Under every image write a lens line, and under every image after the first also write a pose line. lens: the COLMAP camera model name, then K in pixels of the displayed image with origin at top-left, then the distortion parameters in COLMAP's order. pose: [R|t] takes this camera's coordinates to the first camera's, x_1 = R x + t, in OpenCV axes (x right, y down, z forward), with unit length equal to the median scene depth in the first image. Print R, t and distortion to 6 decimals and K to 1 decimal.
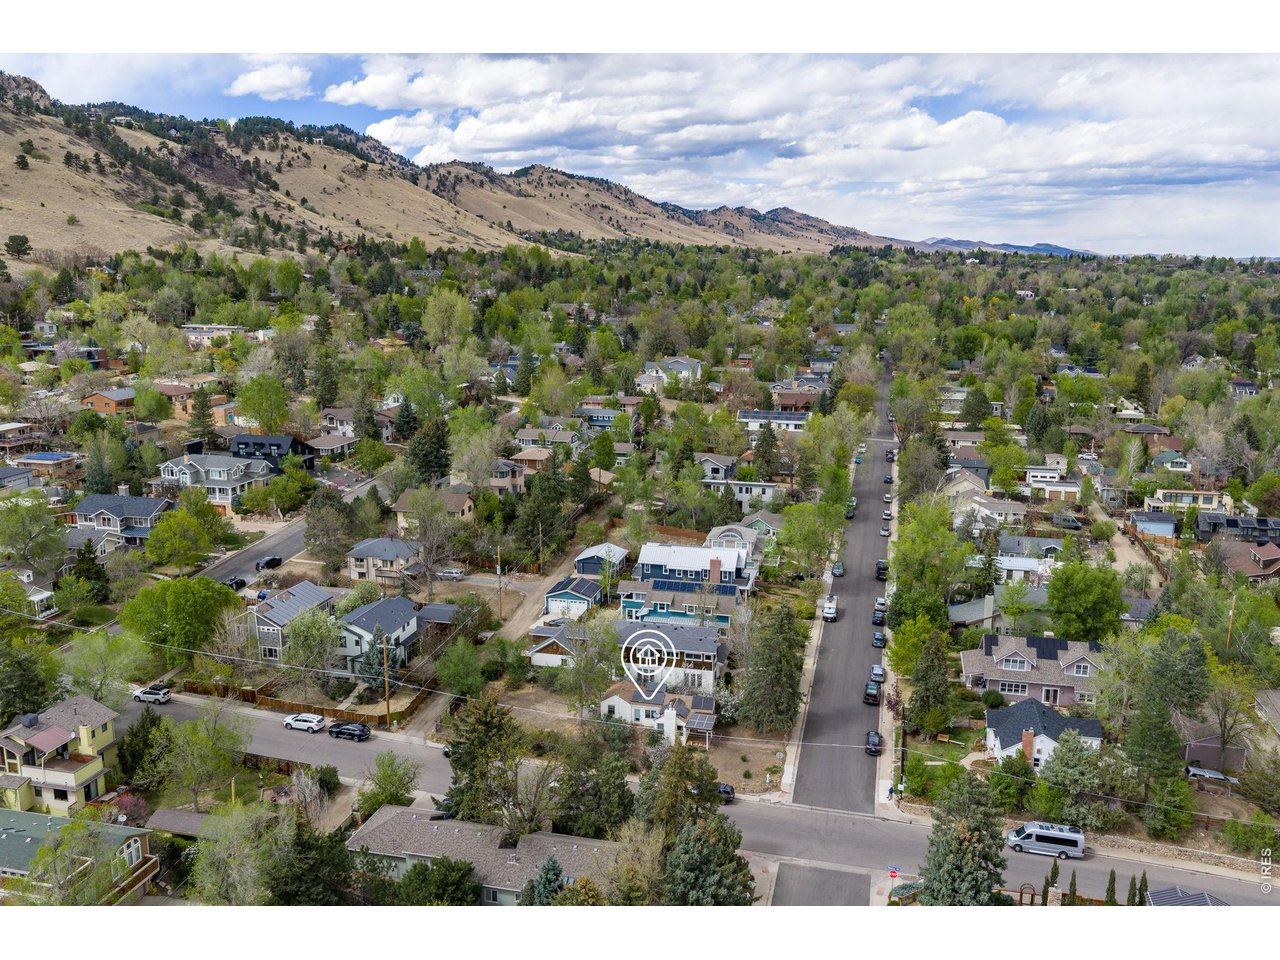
lens RADIAL K [[1057.6, 0, 641.3], [0, 1057.6, 477.7], [0, 0, 1]] dist [0.019188, -0.034623]
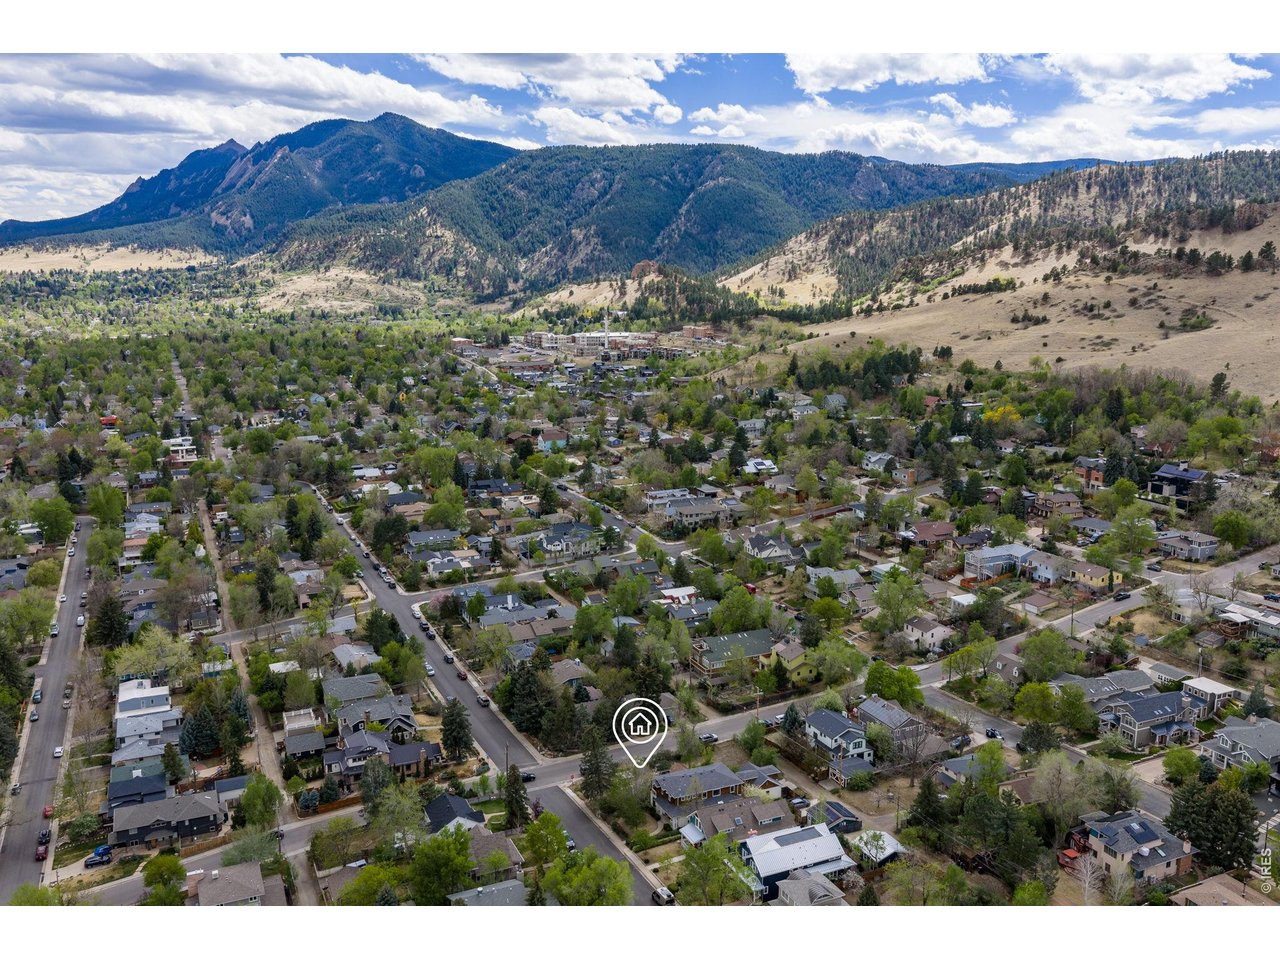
lens RADIAL K [[1057.6, 0, 641.3], [0, 1057.6, 477.7], [0, 0, 1]] dist [0.019188, -0.034623]
pose [[-0.784120, 0.117059, -0.609470, 0.668732], [-0.131571, 0.928372, 0.347584, -0.537430], [0.606503, 0.352736, -0.712553, 1.333744]]
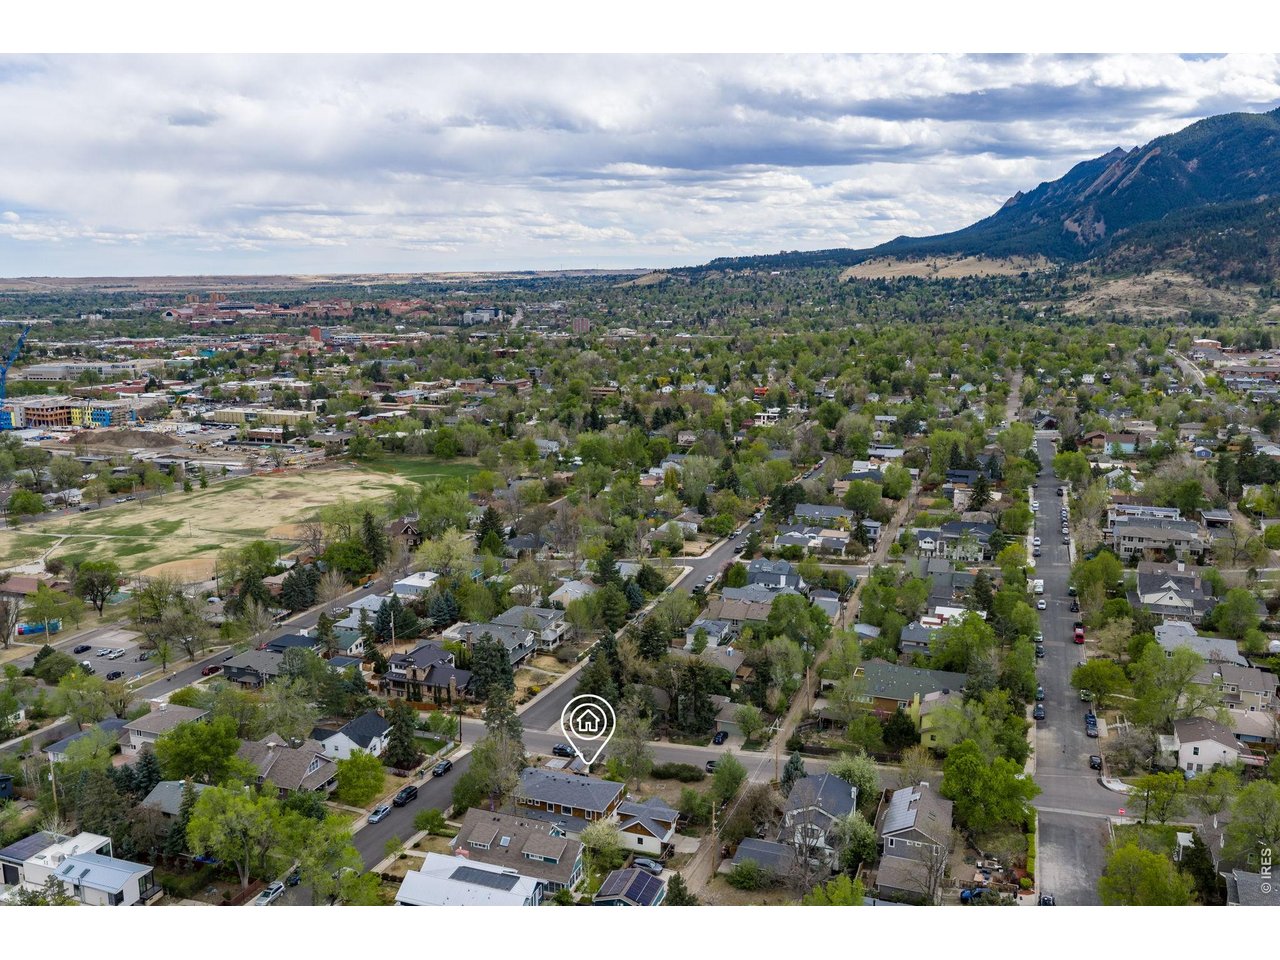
lens RADIAL K [[1058.1, 0, 640.0], [0, 1058.1, 480.0], [0, 0, 1]] dist [0.024891, -0.053986]
pose [[-0.993532, -0.023831, 0.111026, -0.133650], [0.020555, 0.923837, 0.382233, -0.432018], [-0.111679, 0.382043, -0.917372, 1.378916]]
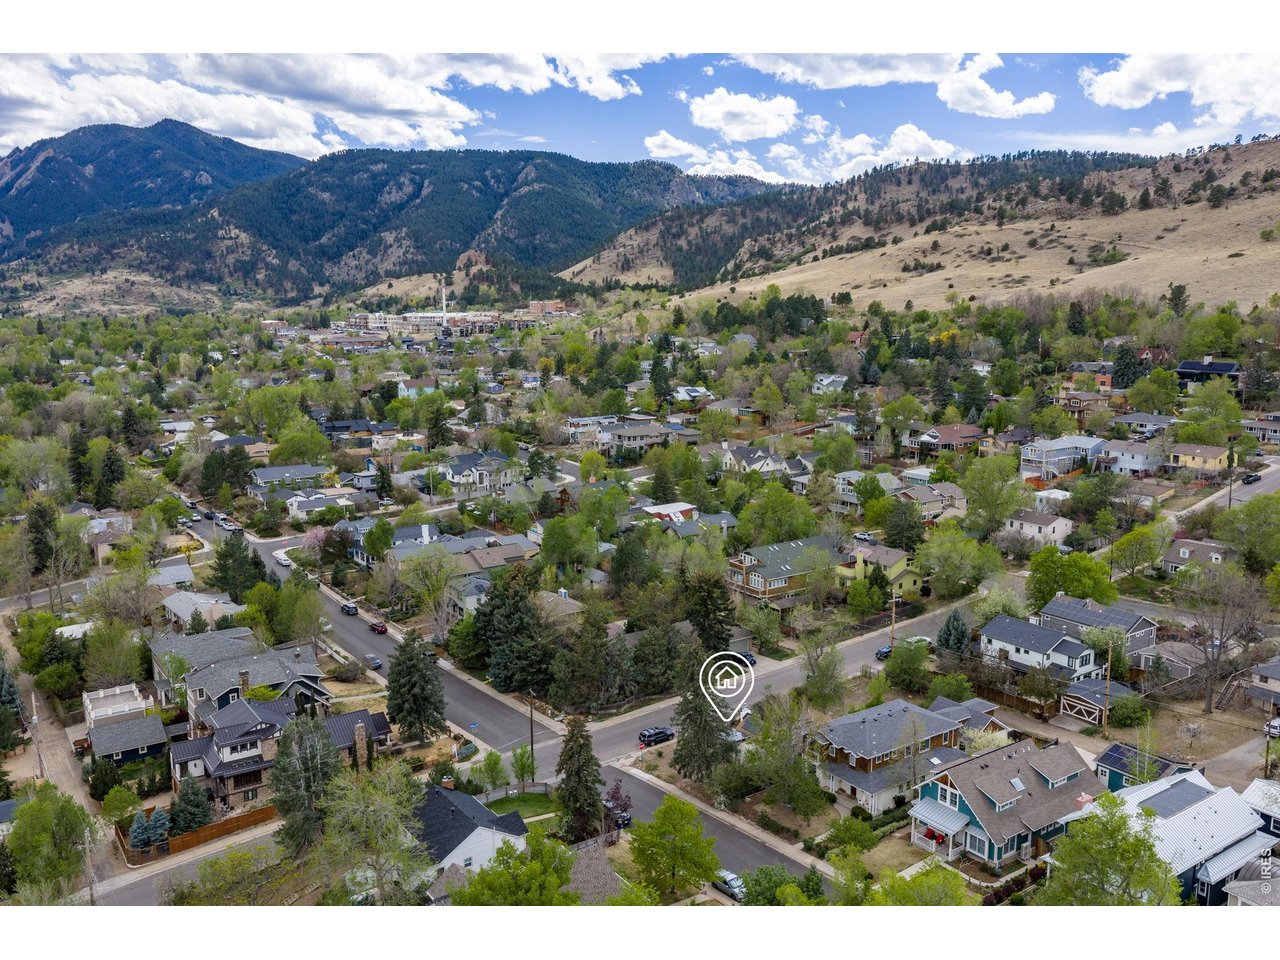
lens RADIAL K [[1057.6, 0, 641.3], [0, 1057.6, 477.7], [0, 0, 1]] dist [0.019188, -0.034623]
pose [[-0.658130, 0.126184, -0.742255, 0.531311], [-0.155890, 0.941654, 0.298304, -0.184690], [0.736589, 0.312033, -0.600060, 0.932423]]
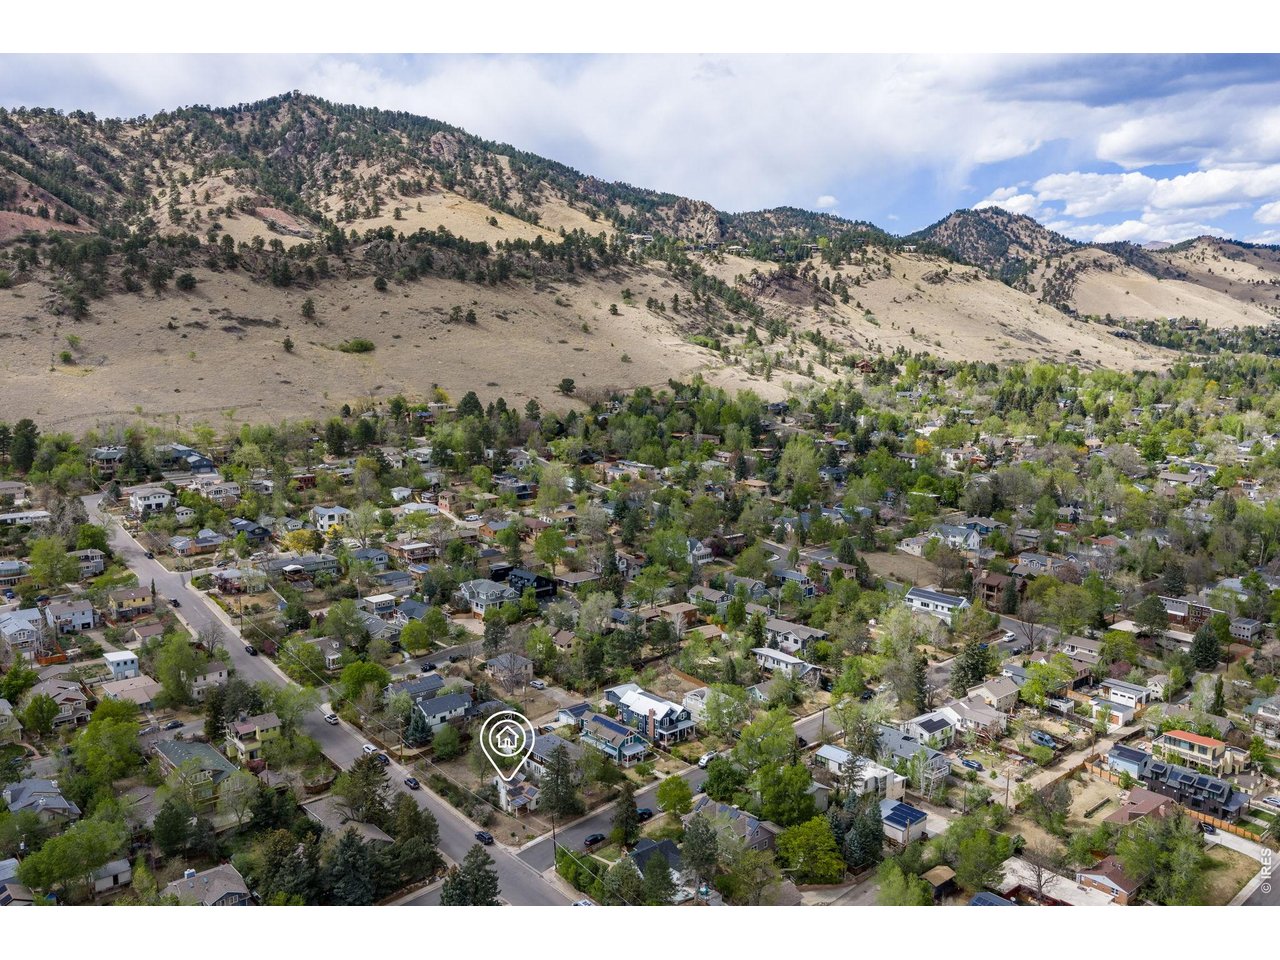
lens RADIAL K [[1057.6, 0, 641.3], [0, 1057.6, 477.7], [0, 0, 1]] dist [0.019188, -0.034623]
pose [[0.814850, 0.084388, -0.573496, 0.756215], [-0.116432, 0.993011, -0.019314, -0.186956], [0.567858, 0.082512, 0.818980, -0.238364]]
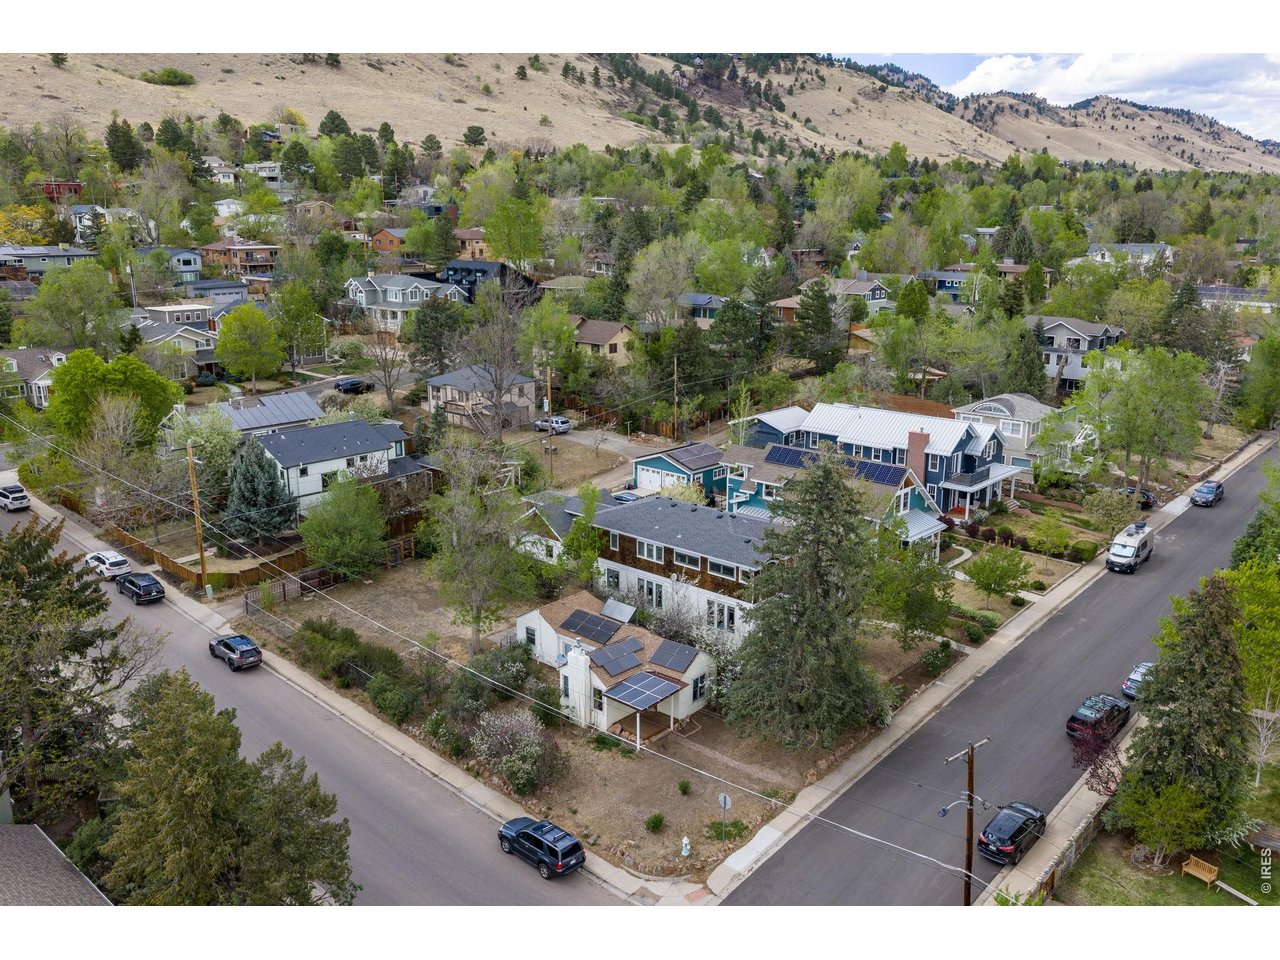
lens RADIAL K [[1057.6, 0, 641.3], [0, 1057.6, 477.7], [0, 0, 1]] dist [0.019188, -0.034623]
pose [[0.879035, 0.117470, -0.462058, 0.168814], [-0.098257, 0.993001, 0.065526, 0.066125], [0.466522, -0.012200, 0.884426, 0.368657]]
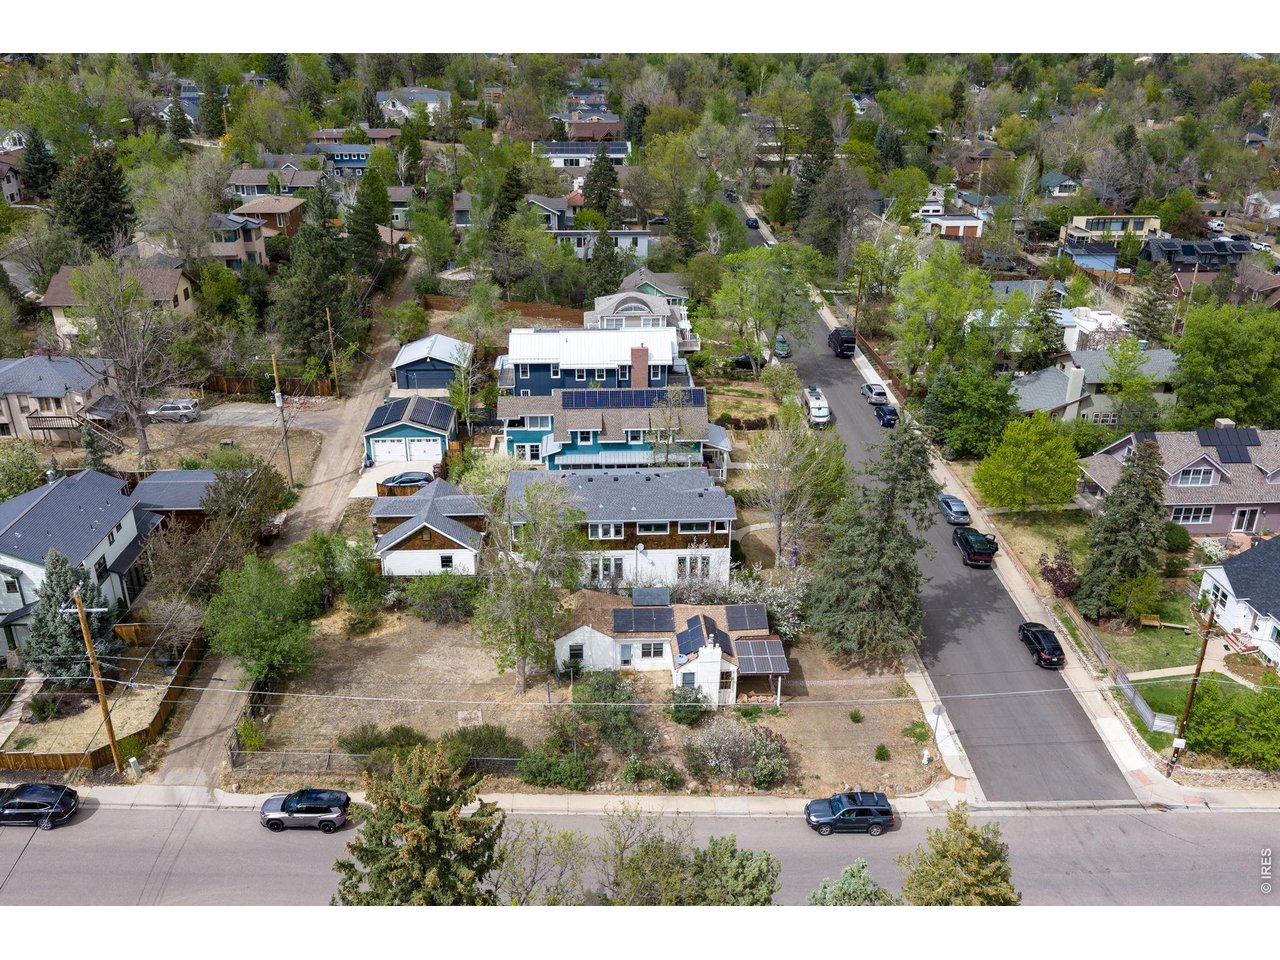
lens RADIAL K [[1057.6, 0, 641.3], [0, 1057.6, 477.7], [0, 0, 1]] dist [0.019188, -0.034623]
pose [[0.958277, -0.113484, 0.262347, -0.082382], [0.057328, 0.975466, 0.212556, 0.017222], [-0.280032, -0.188648, 0.941273, 0.340521]]
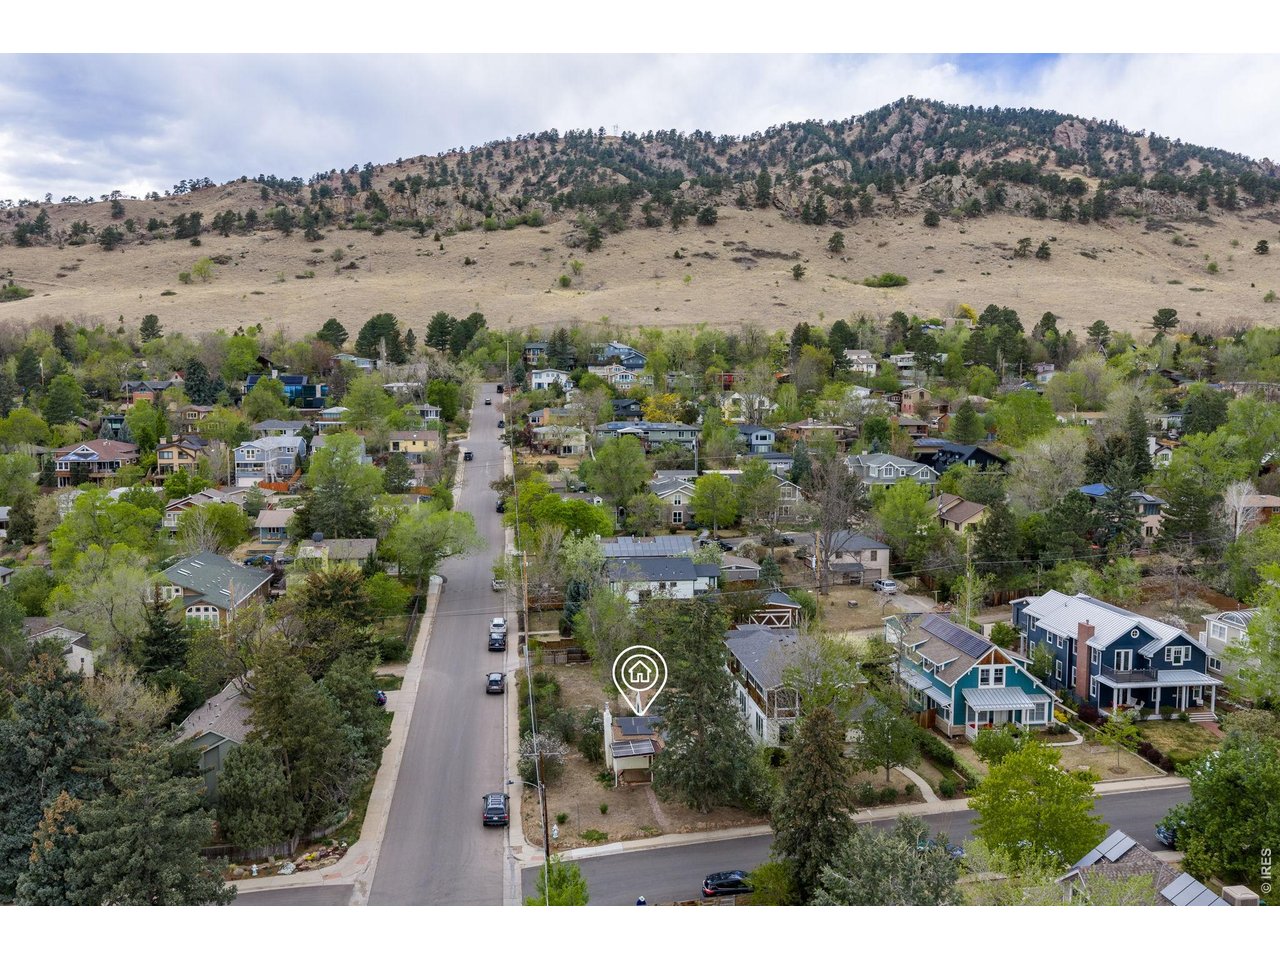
lens RADIAL K [[1057.6, 0, 641.3], [0, 1057.6, 477.7], [0, 0, 1]] dist [0.019188, -0.034623]
pose [[0.361010, 0.082160, -0.928936, 0.430033], [-0.192087, 0.981303, 0.012141, 0.032386], [0.912565, 0.174053, 0.370042, 0.460299]]
